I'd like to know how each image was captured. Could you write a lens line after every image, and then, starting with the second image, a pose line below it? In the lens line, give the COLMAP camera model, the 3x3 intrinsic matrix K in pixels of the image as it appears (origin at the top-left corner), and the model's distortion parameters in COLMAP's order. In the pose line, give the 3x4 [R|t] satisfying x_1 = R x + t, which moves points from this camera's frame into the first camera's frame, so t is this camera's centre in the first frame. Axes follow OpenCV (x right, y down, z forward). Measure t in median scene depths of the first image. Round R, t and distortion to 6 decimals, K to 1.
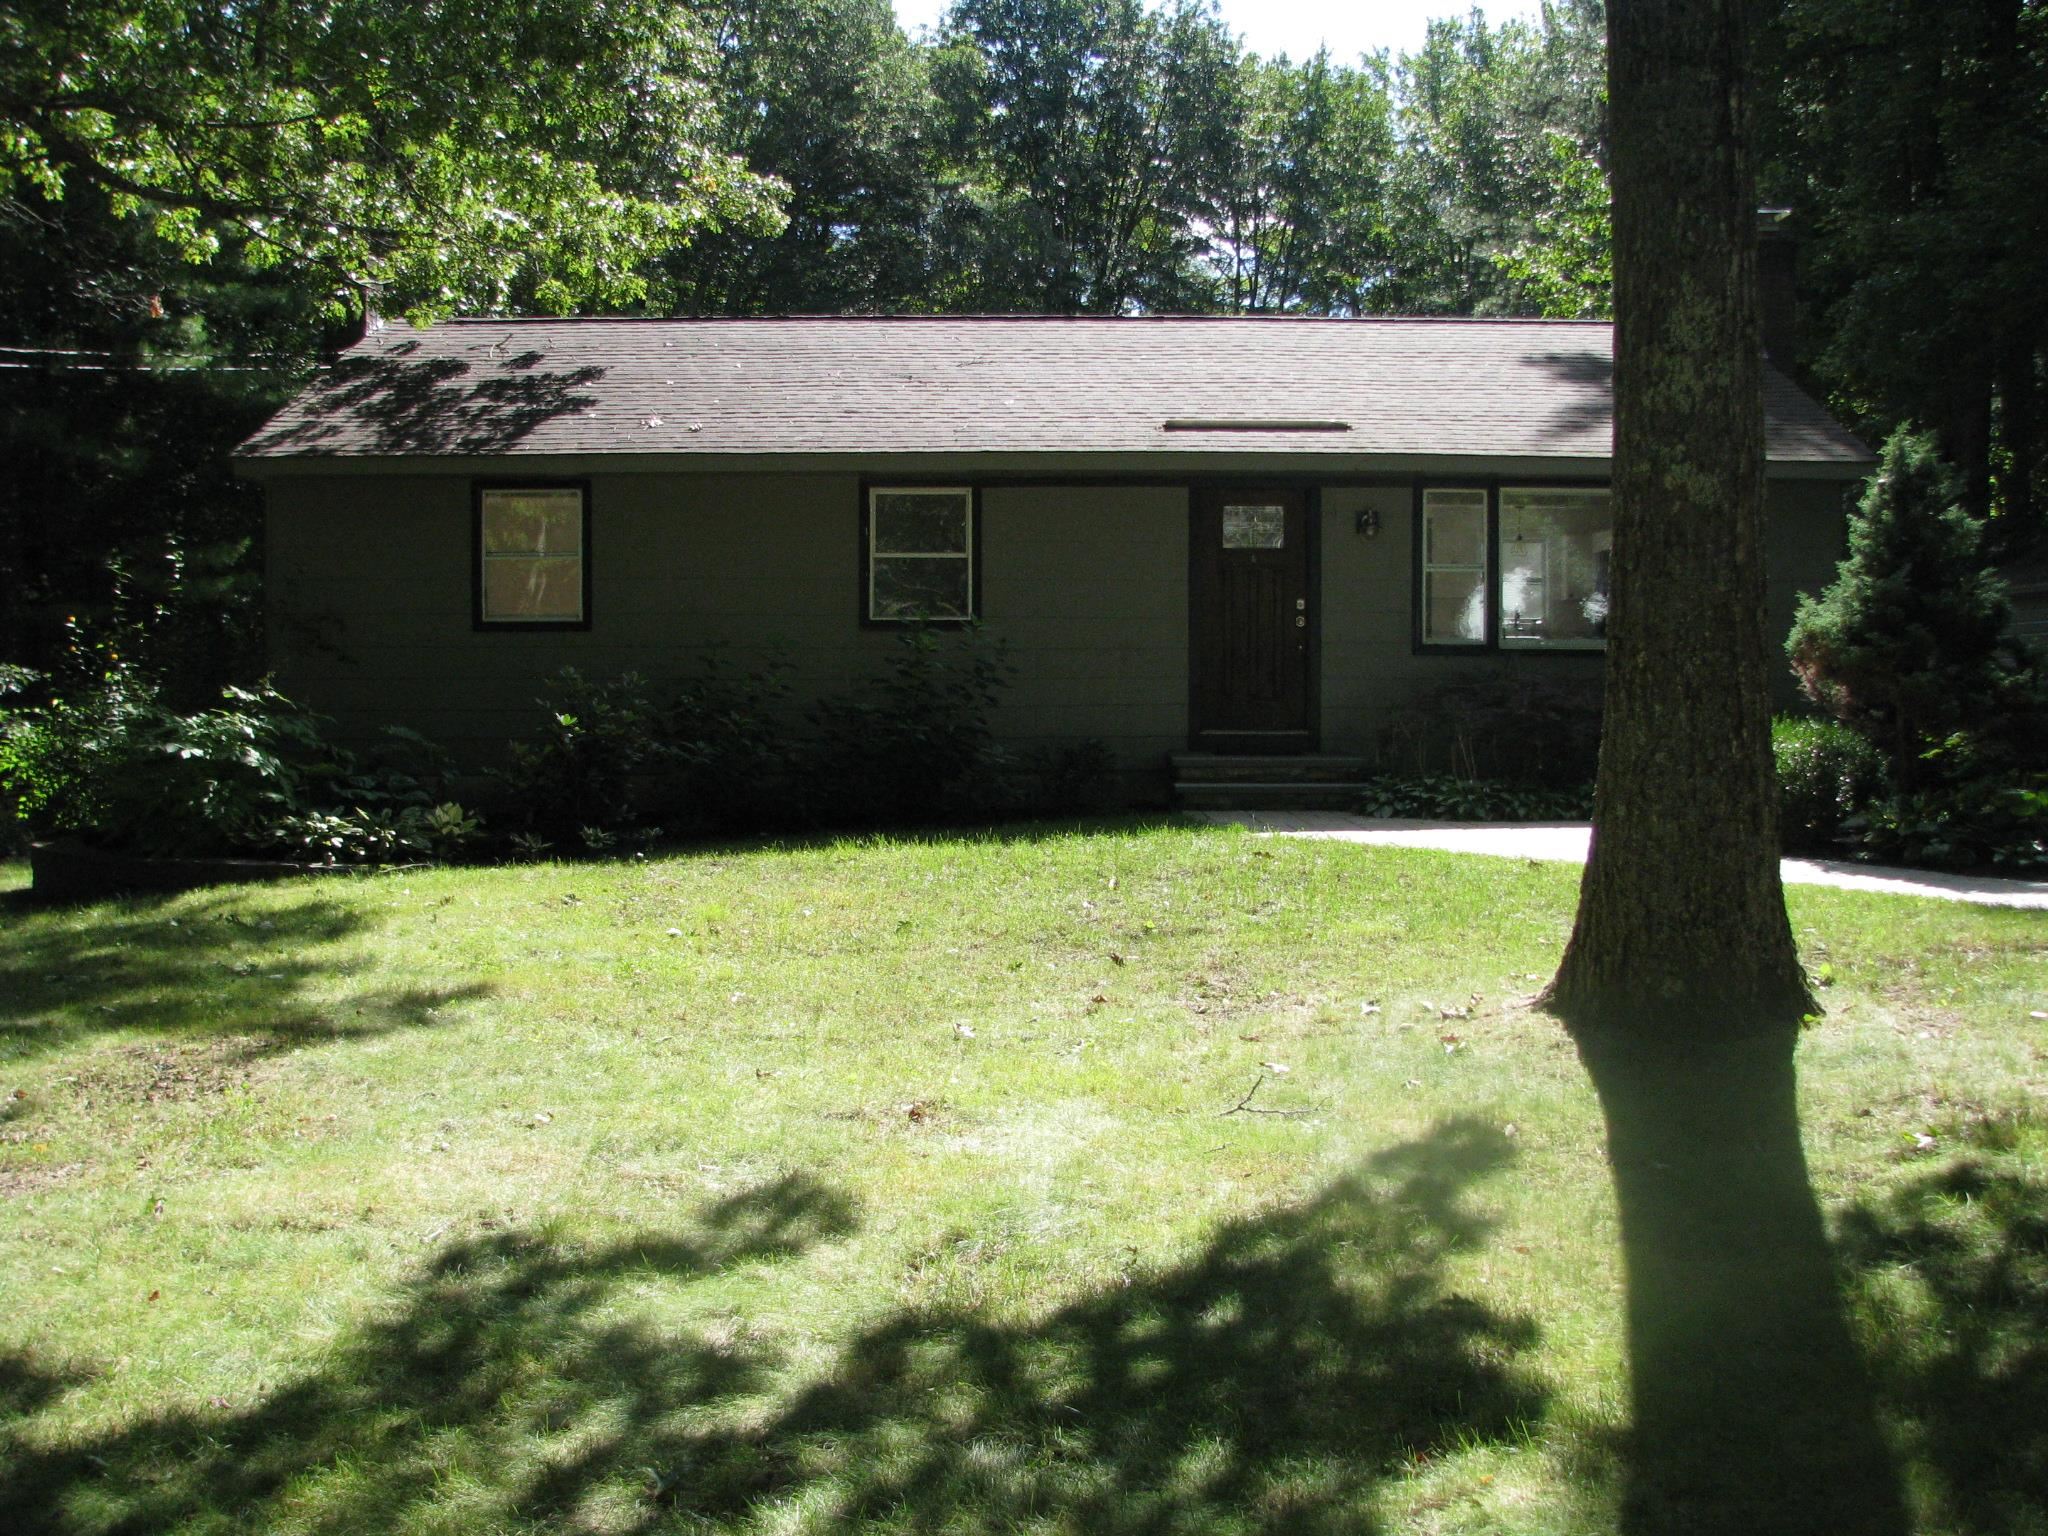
lens RADIAL K [[2179.7, 0, 1024.0], [0, 2179.7, 768.0], [0, 0, 1]] dist [-0.197091, -0.001422]
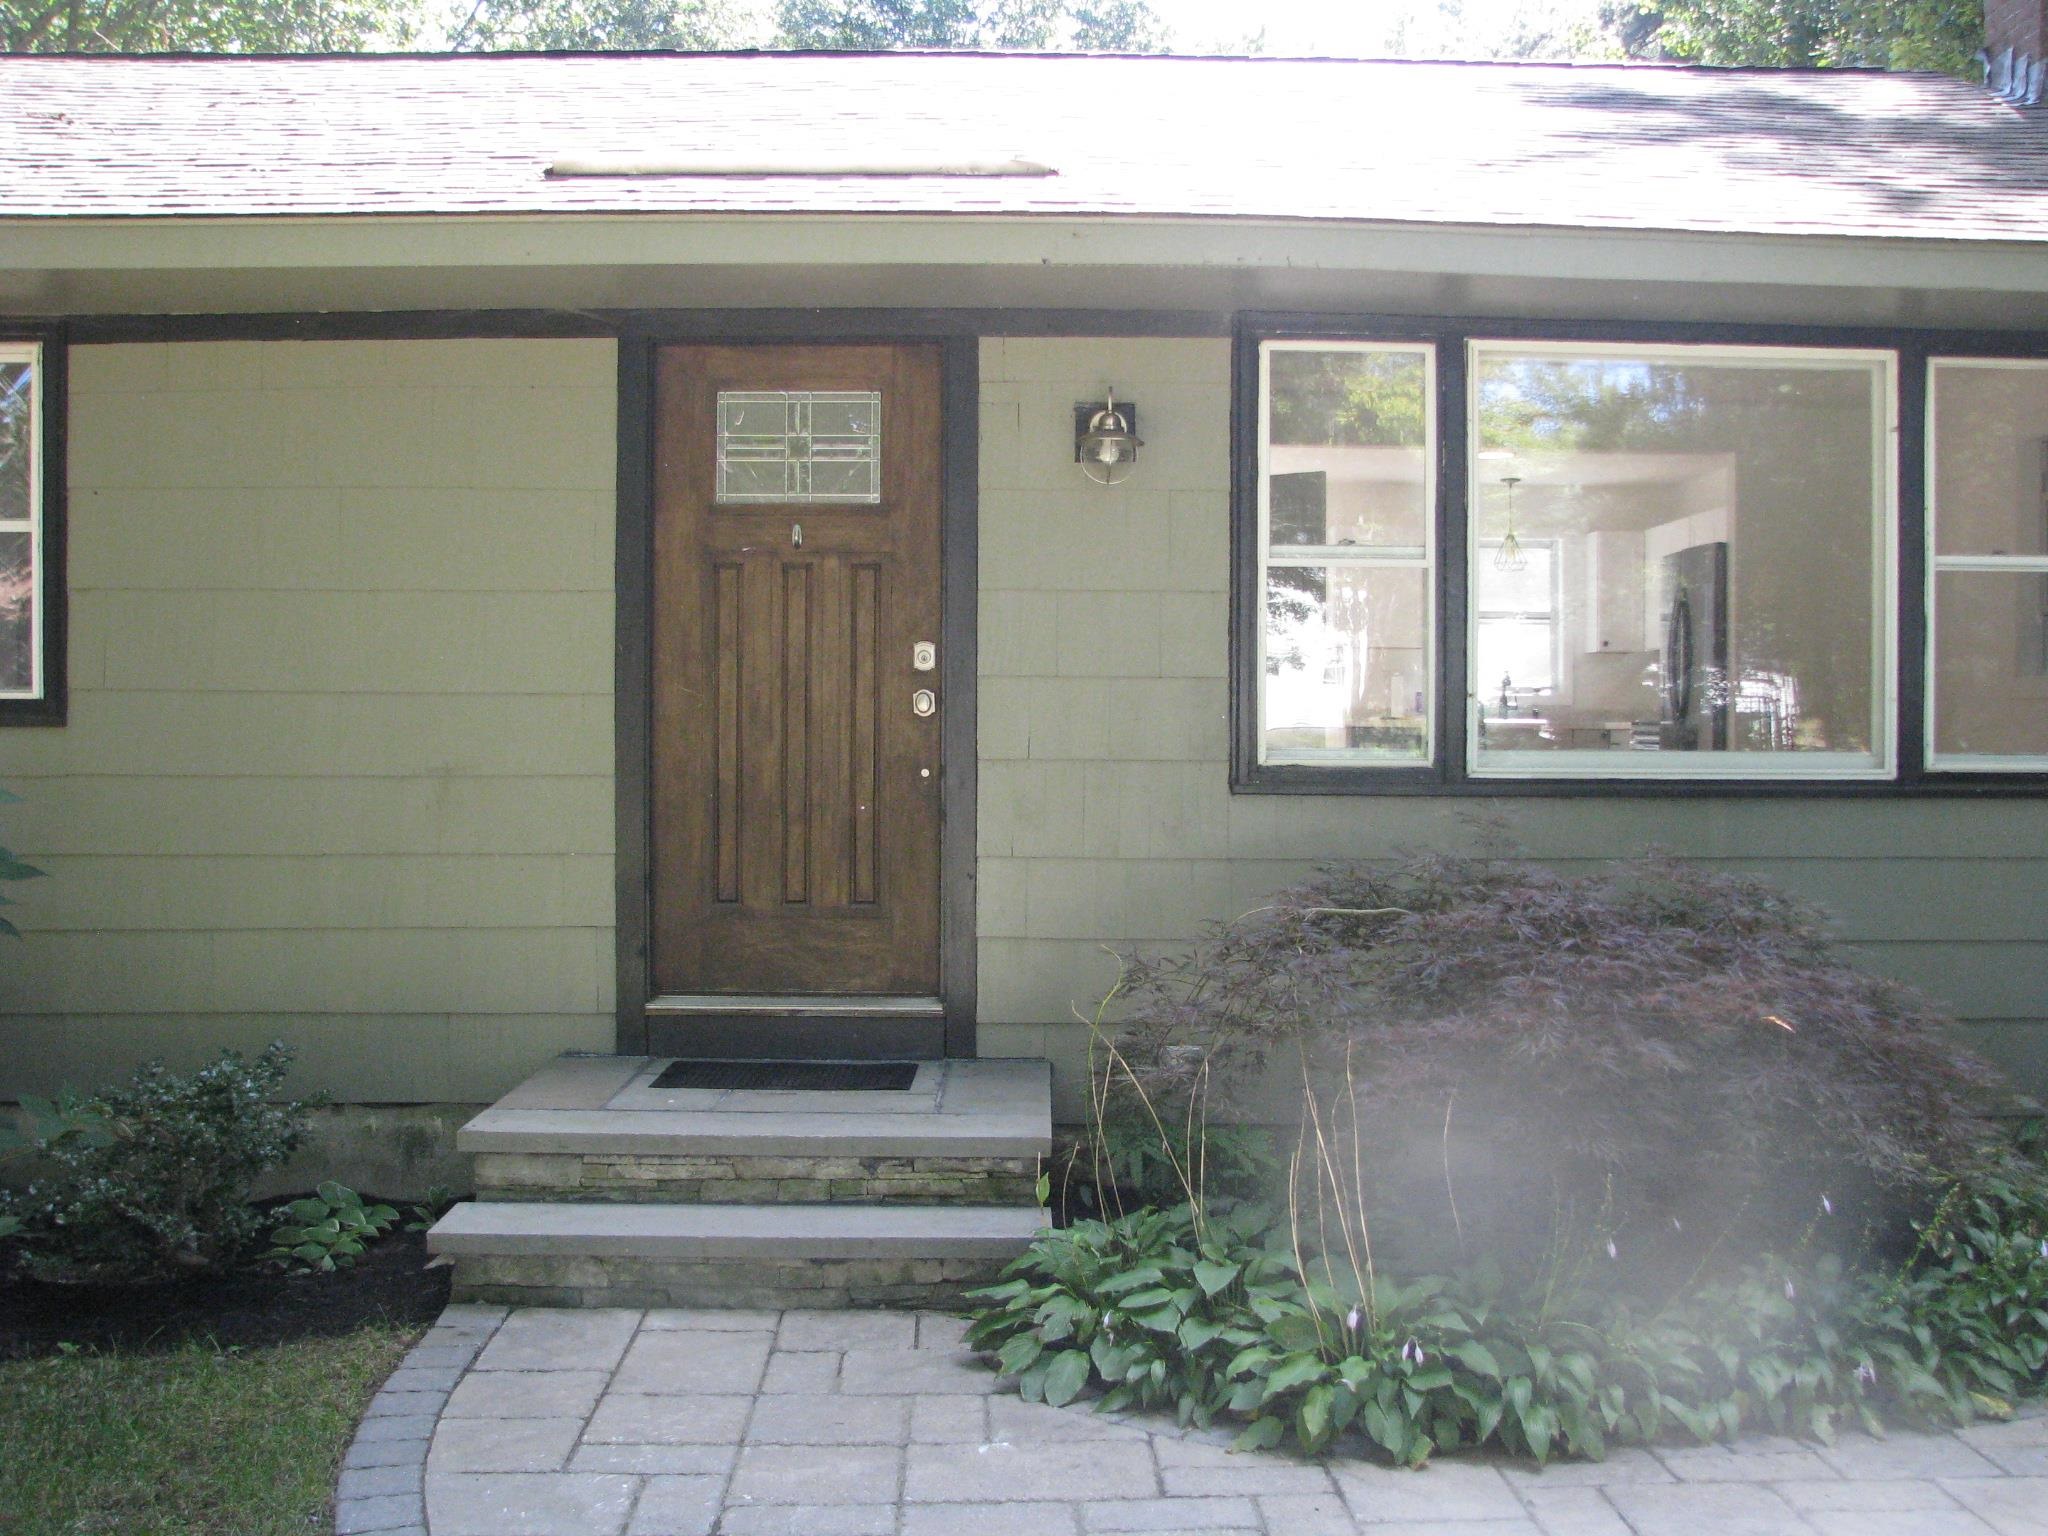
lens RADIAL K [[2237.7, 0, 1024.0], [0, 2237.7, 768.0], [0, 0, 1]] dist [-0.218525, 0.326143]
pose [[0.999894, 0.001658, 0.014432, 0.139664], [-0.001276, 0.999649, -0.026452, -0.046809], [-0.014470, 0.026431, 0.999546, 0.625584]]
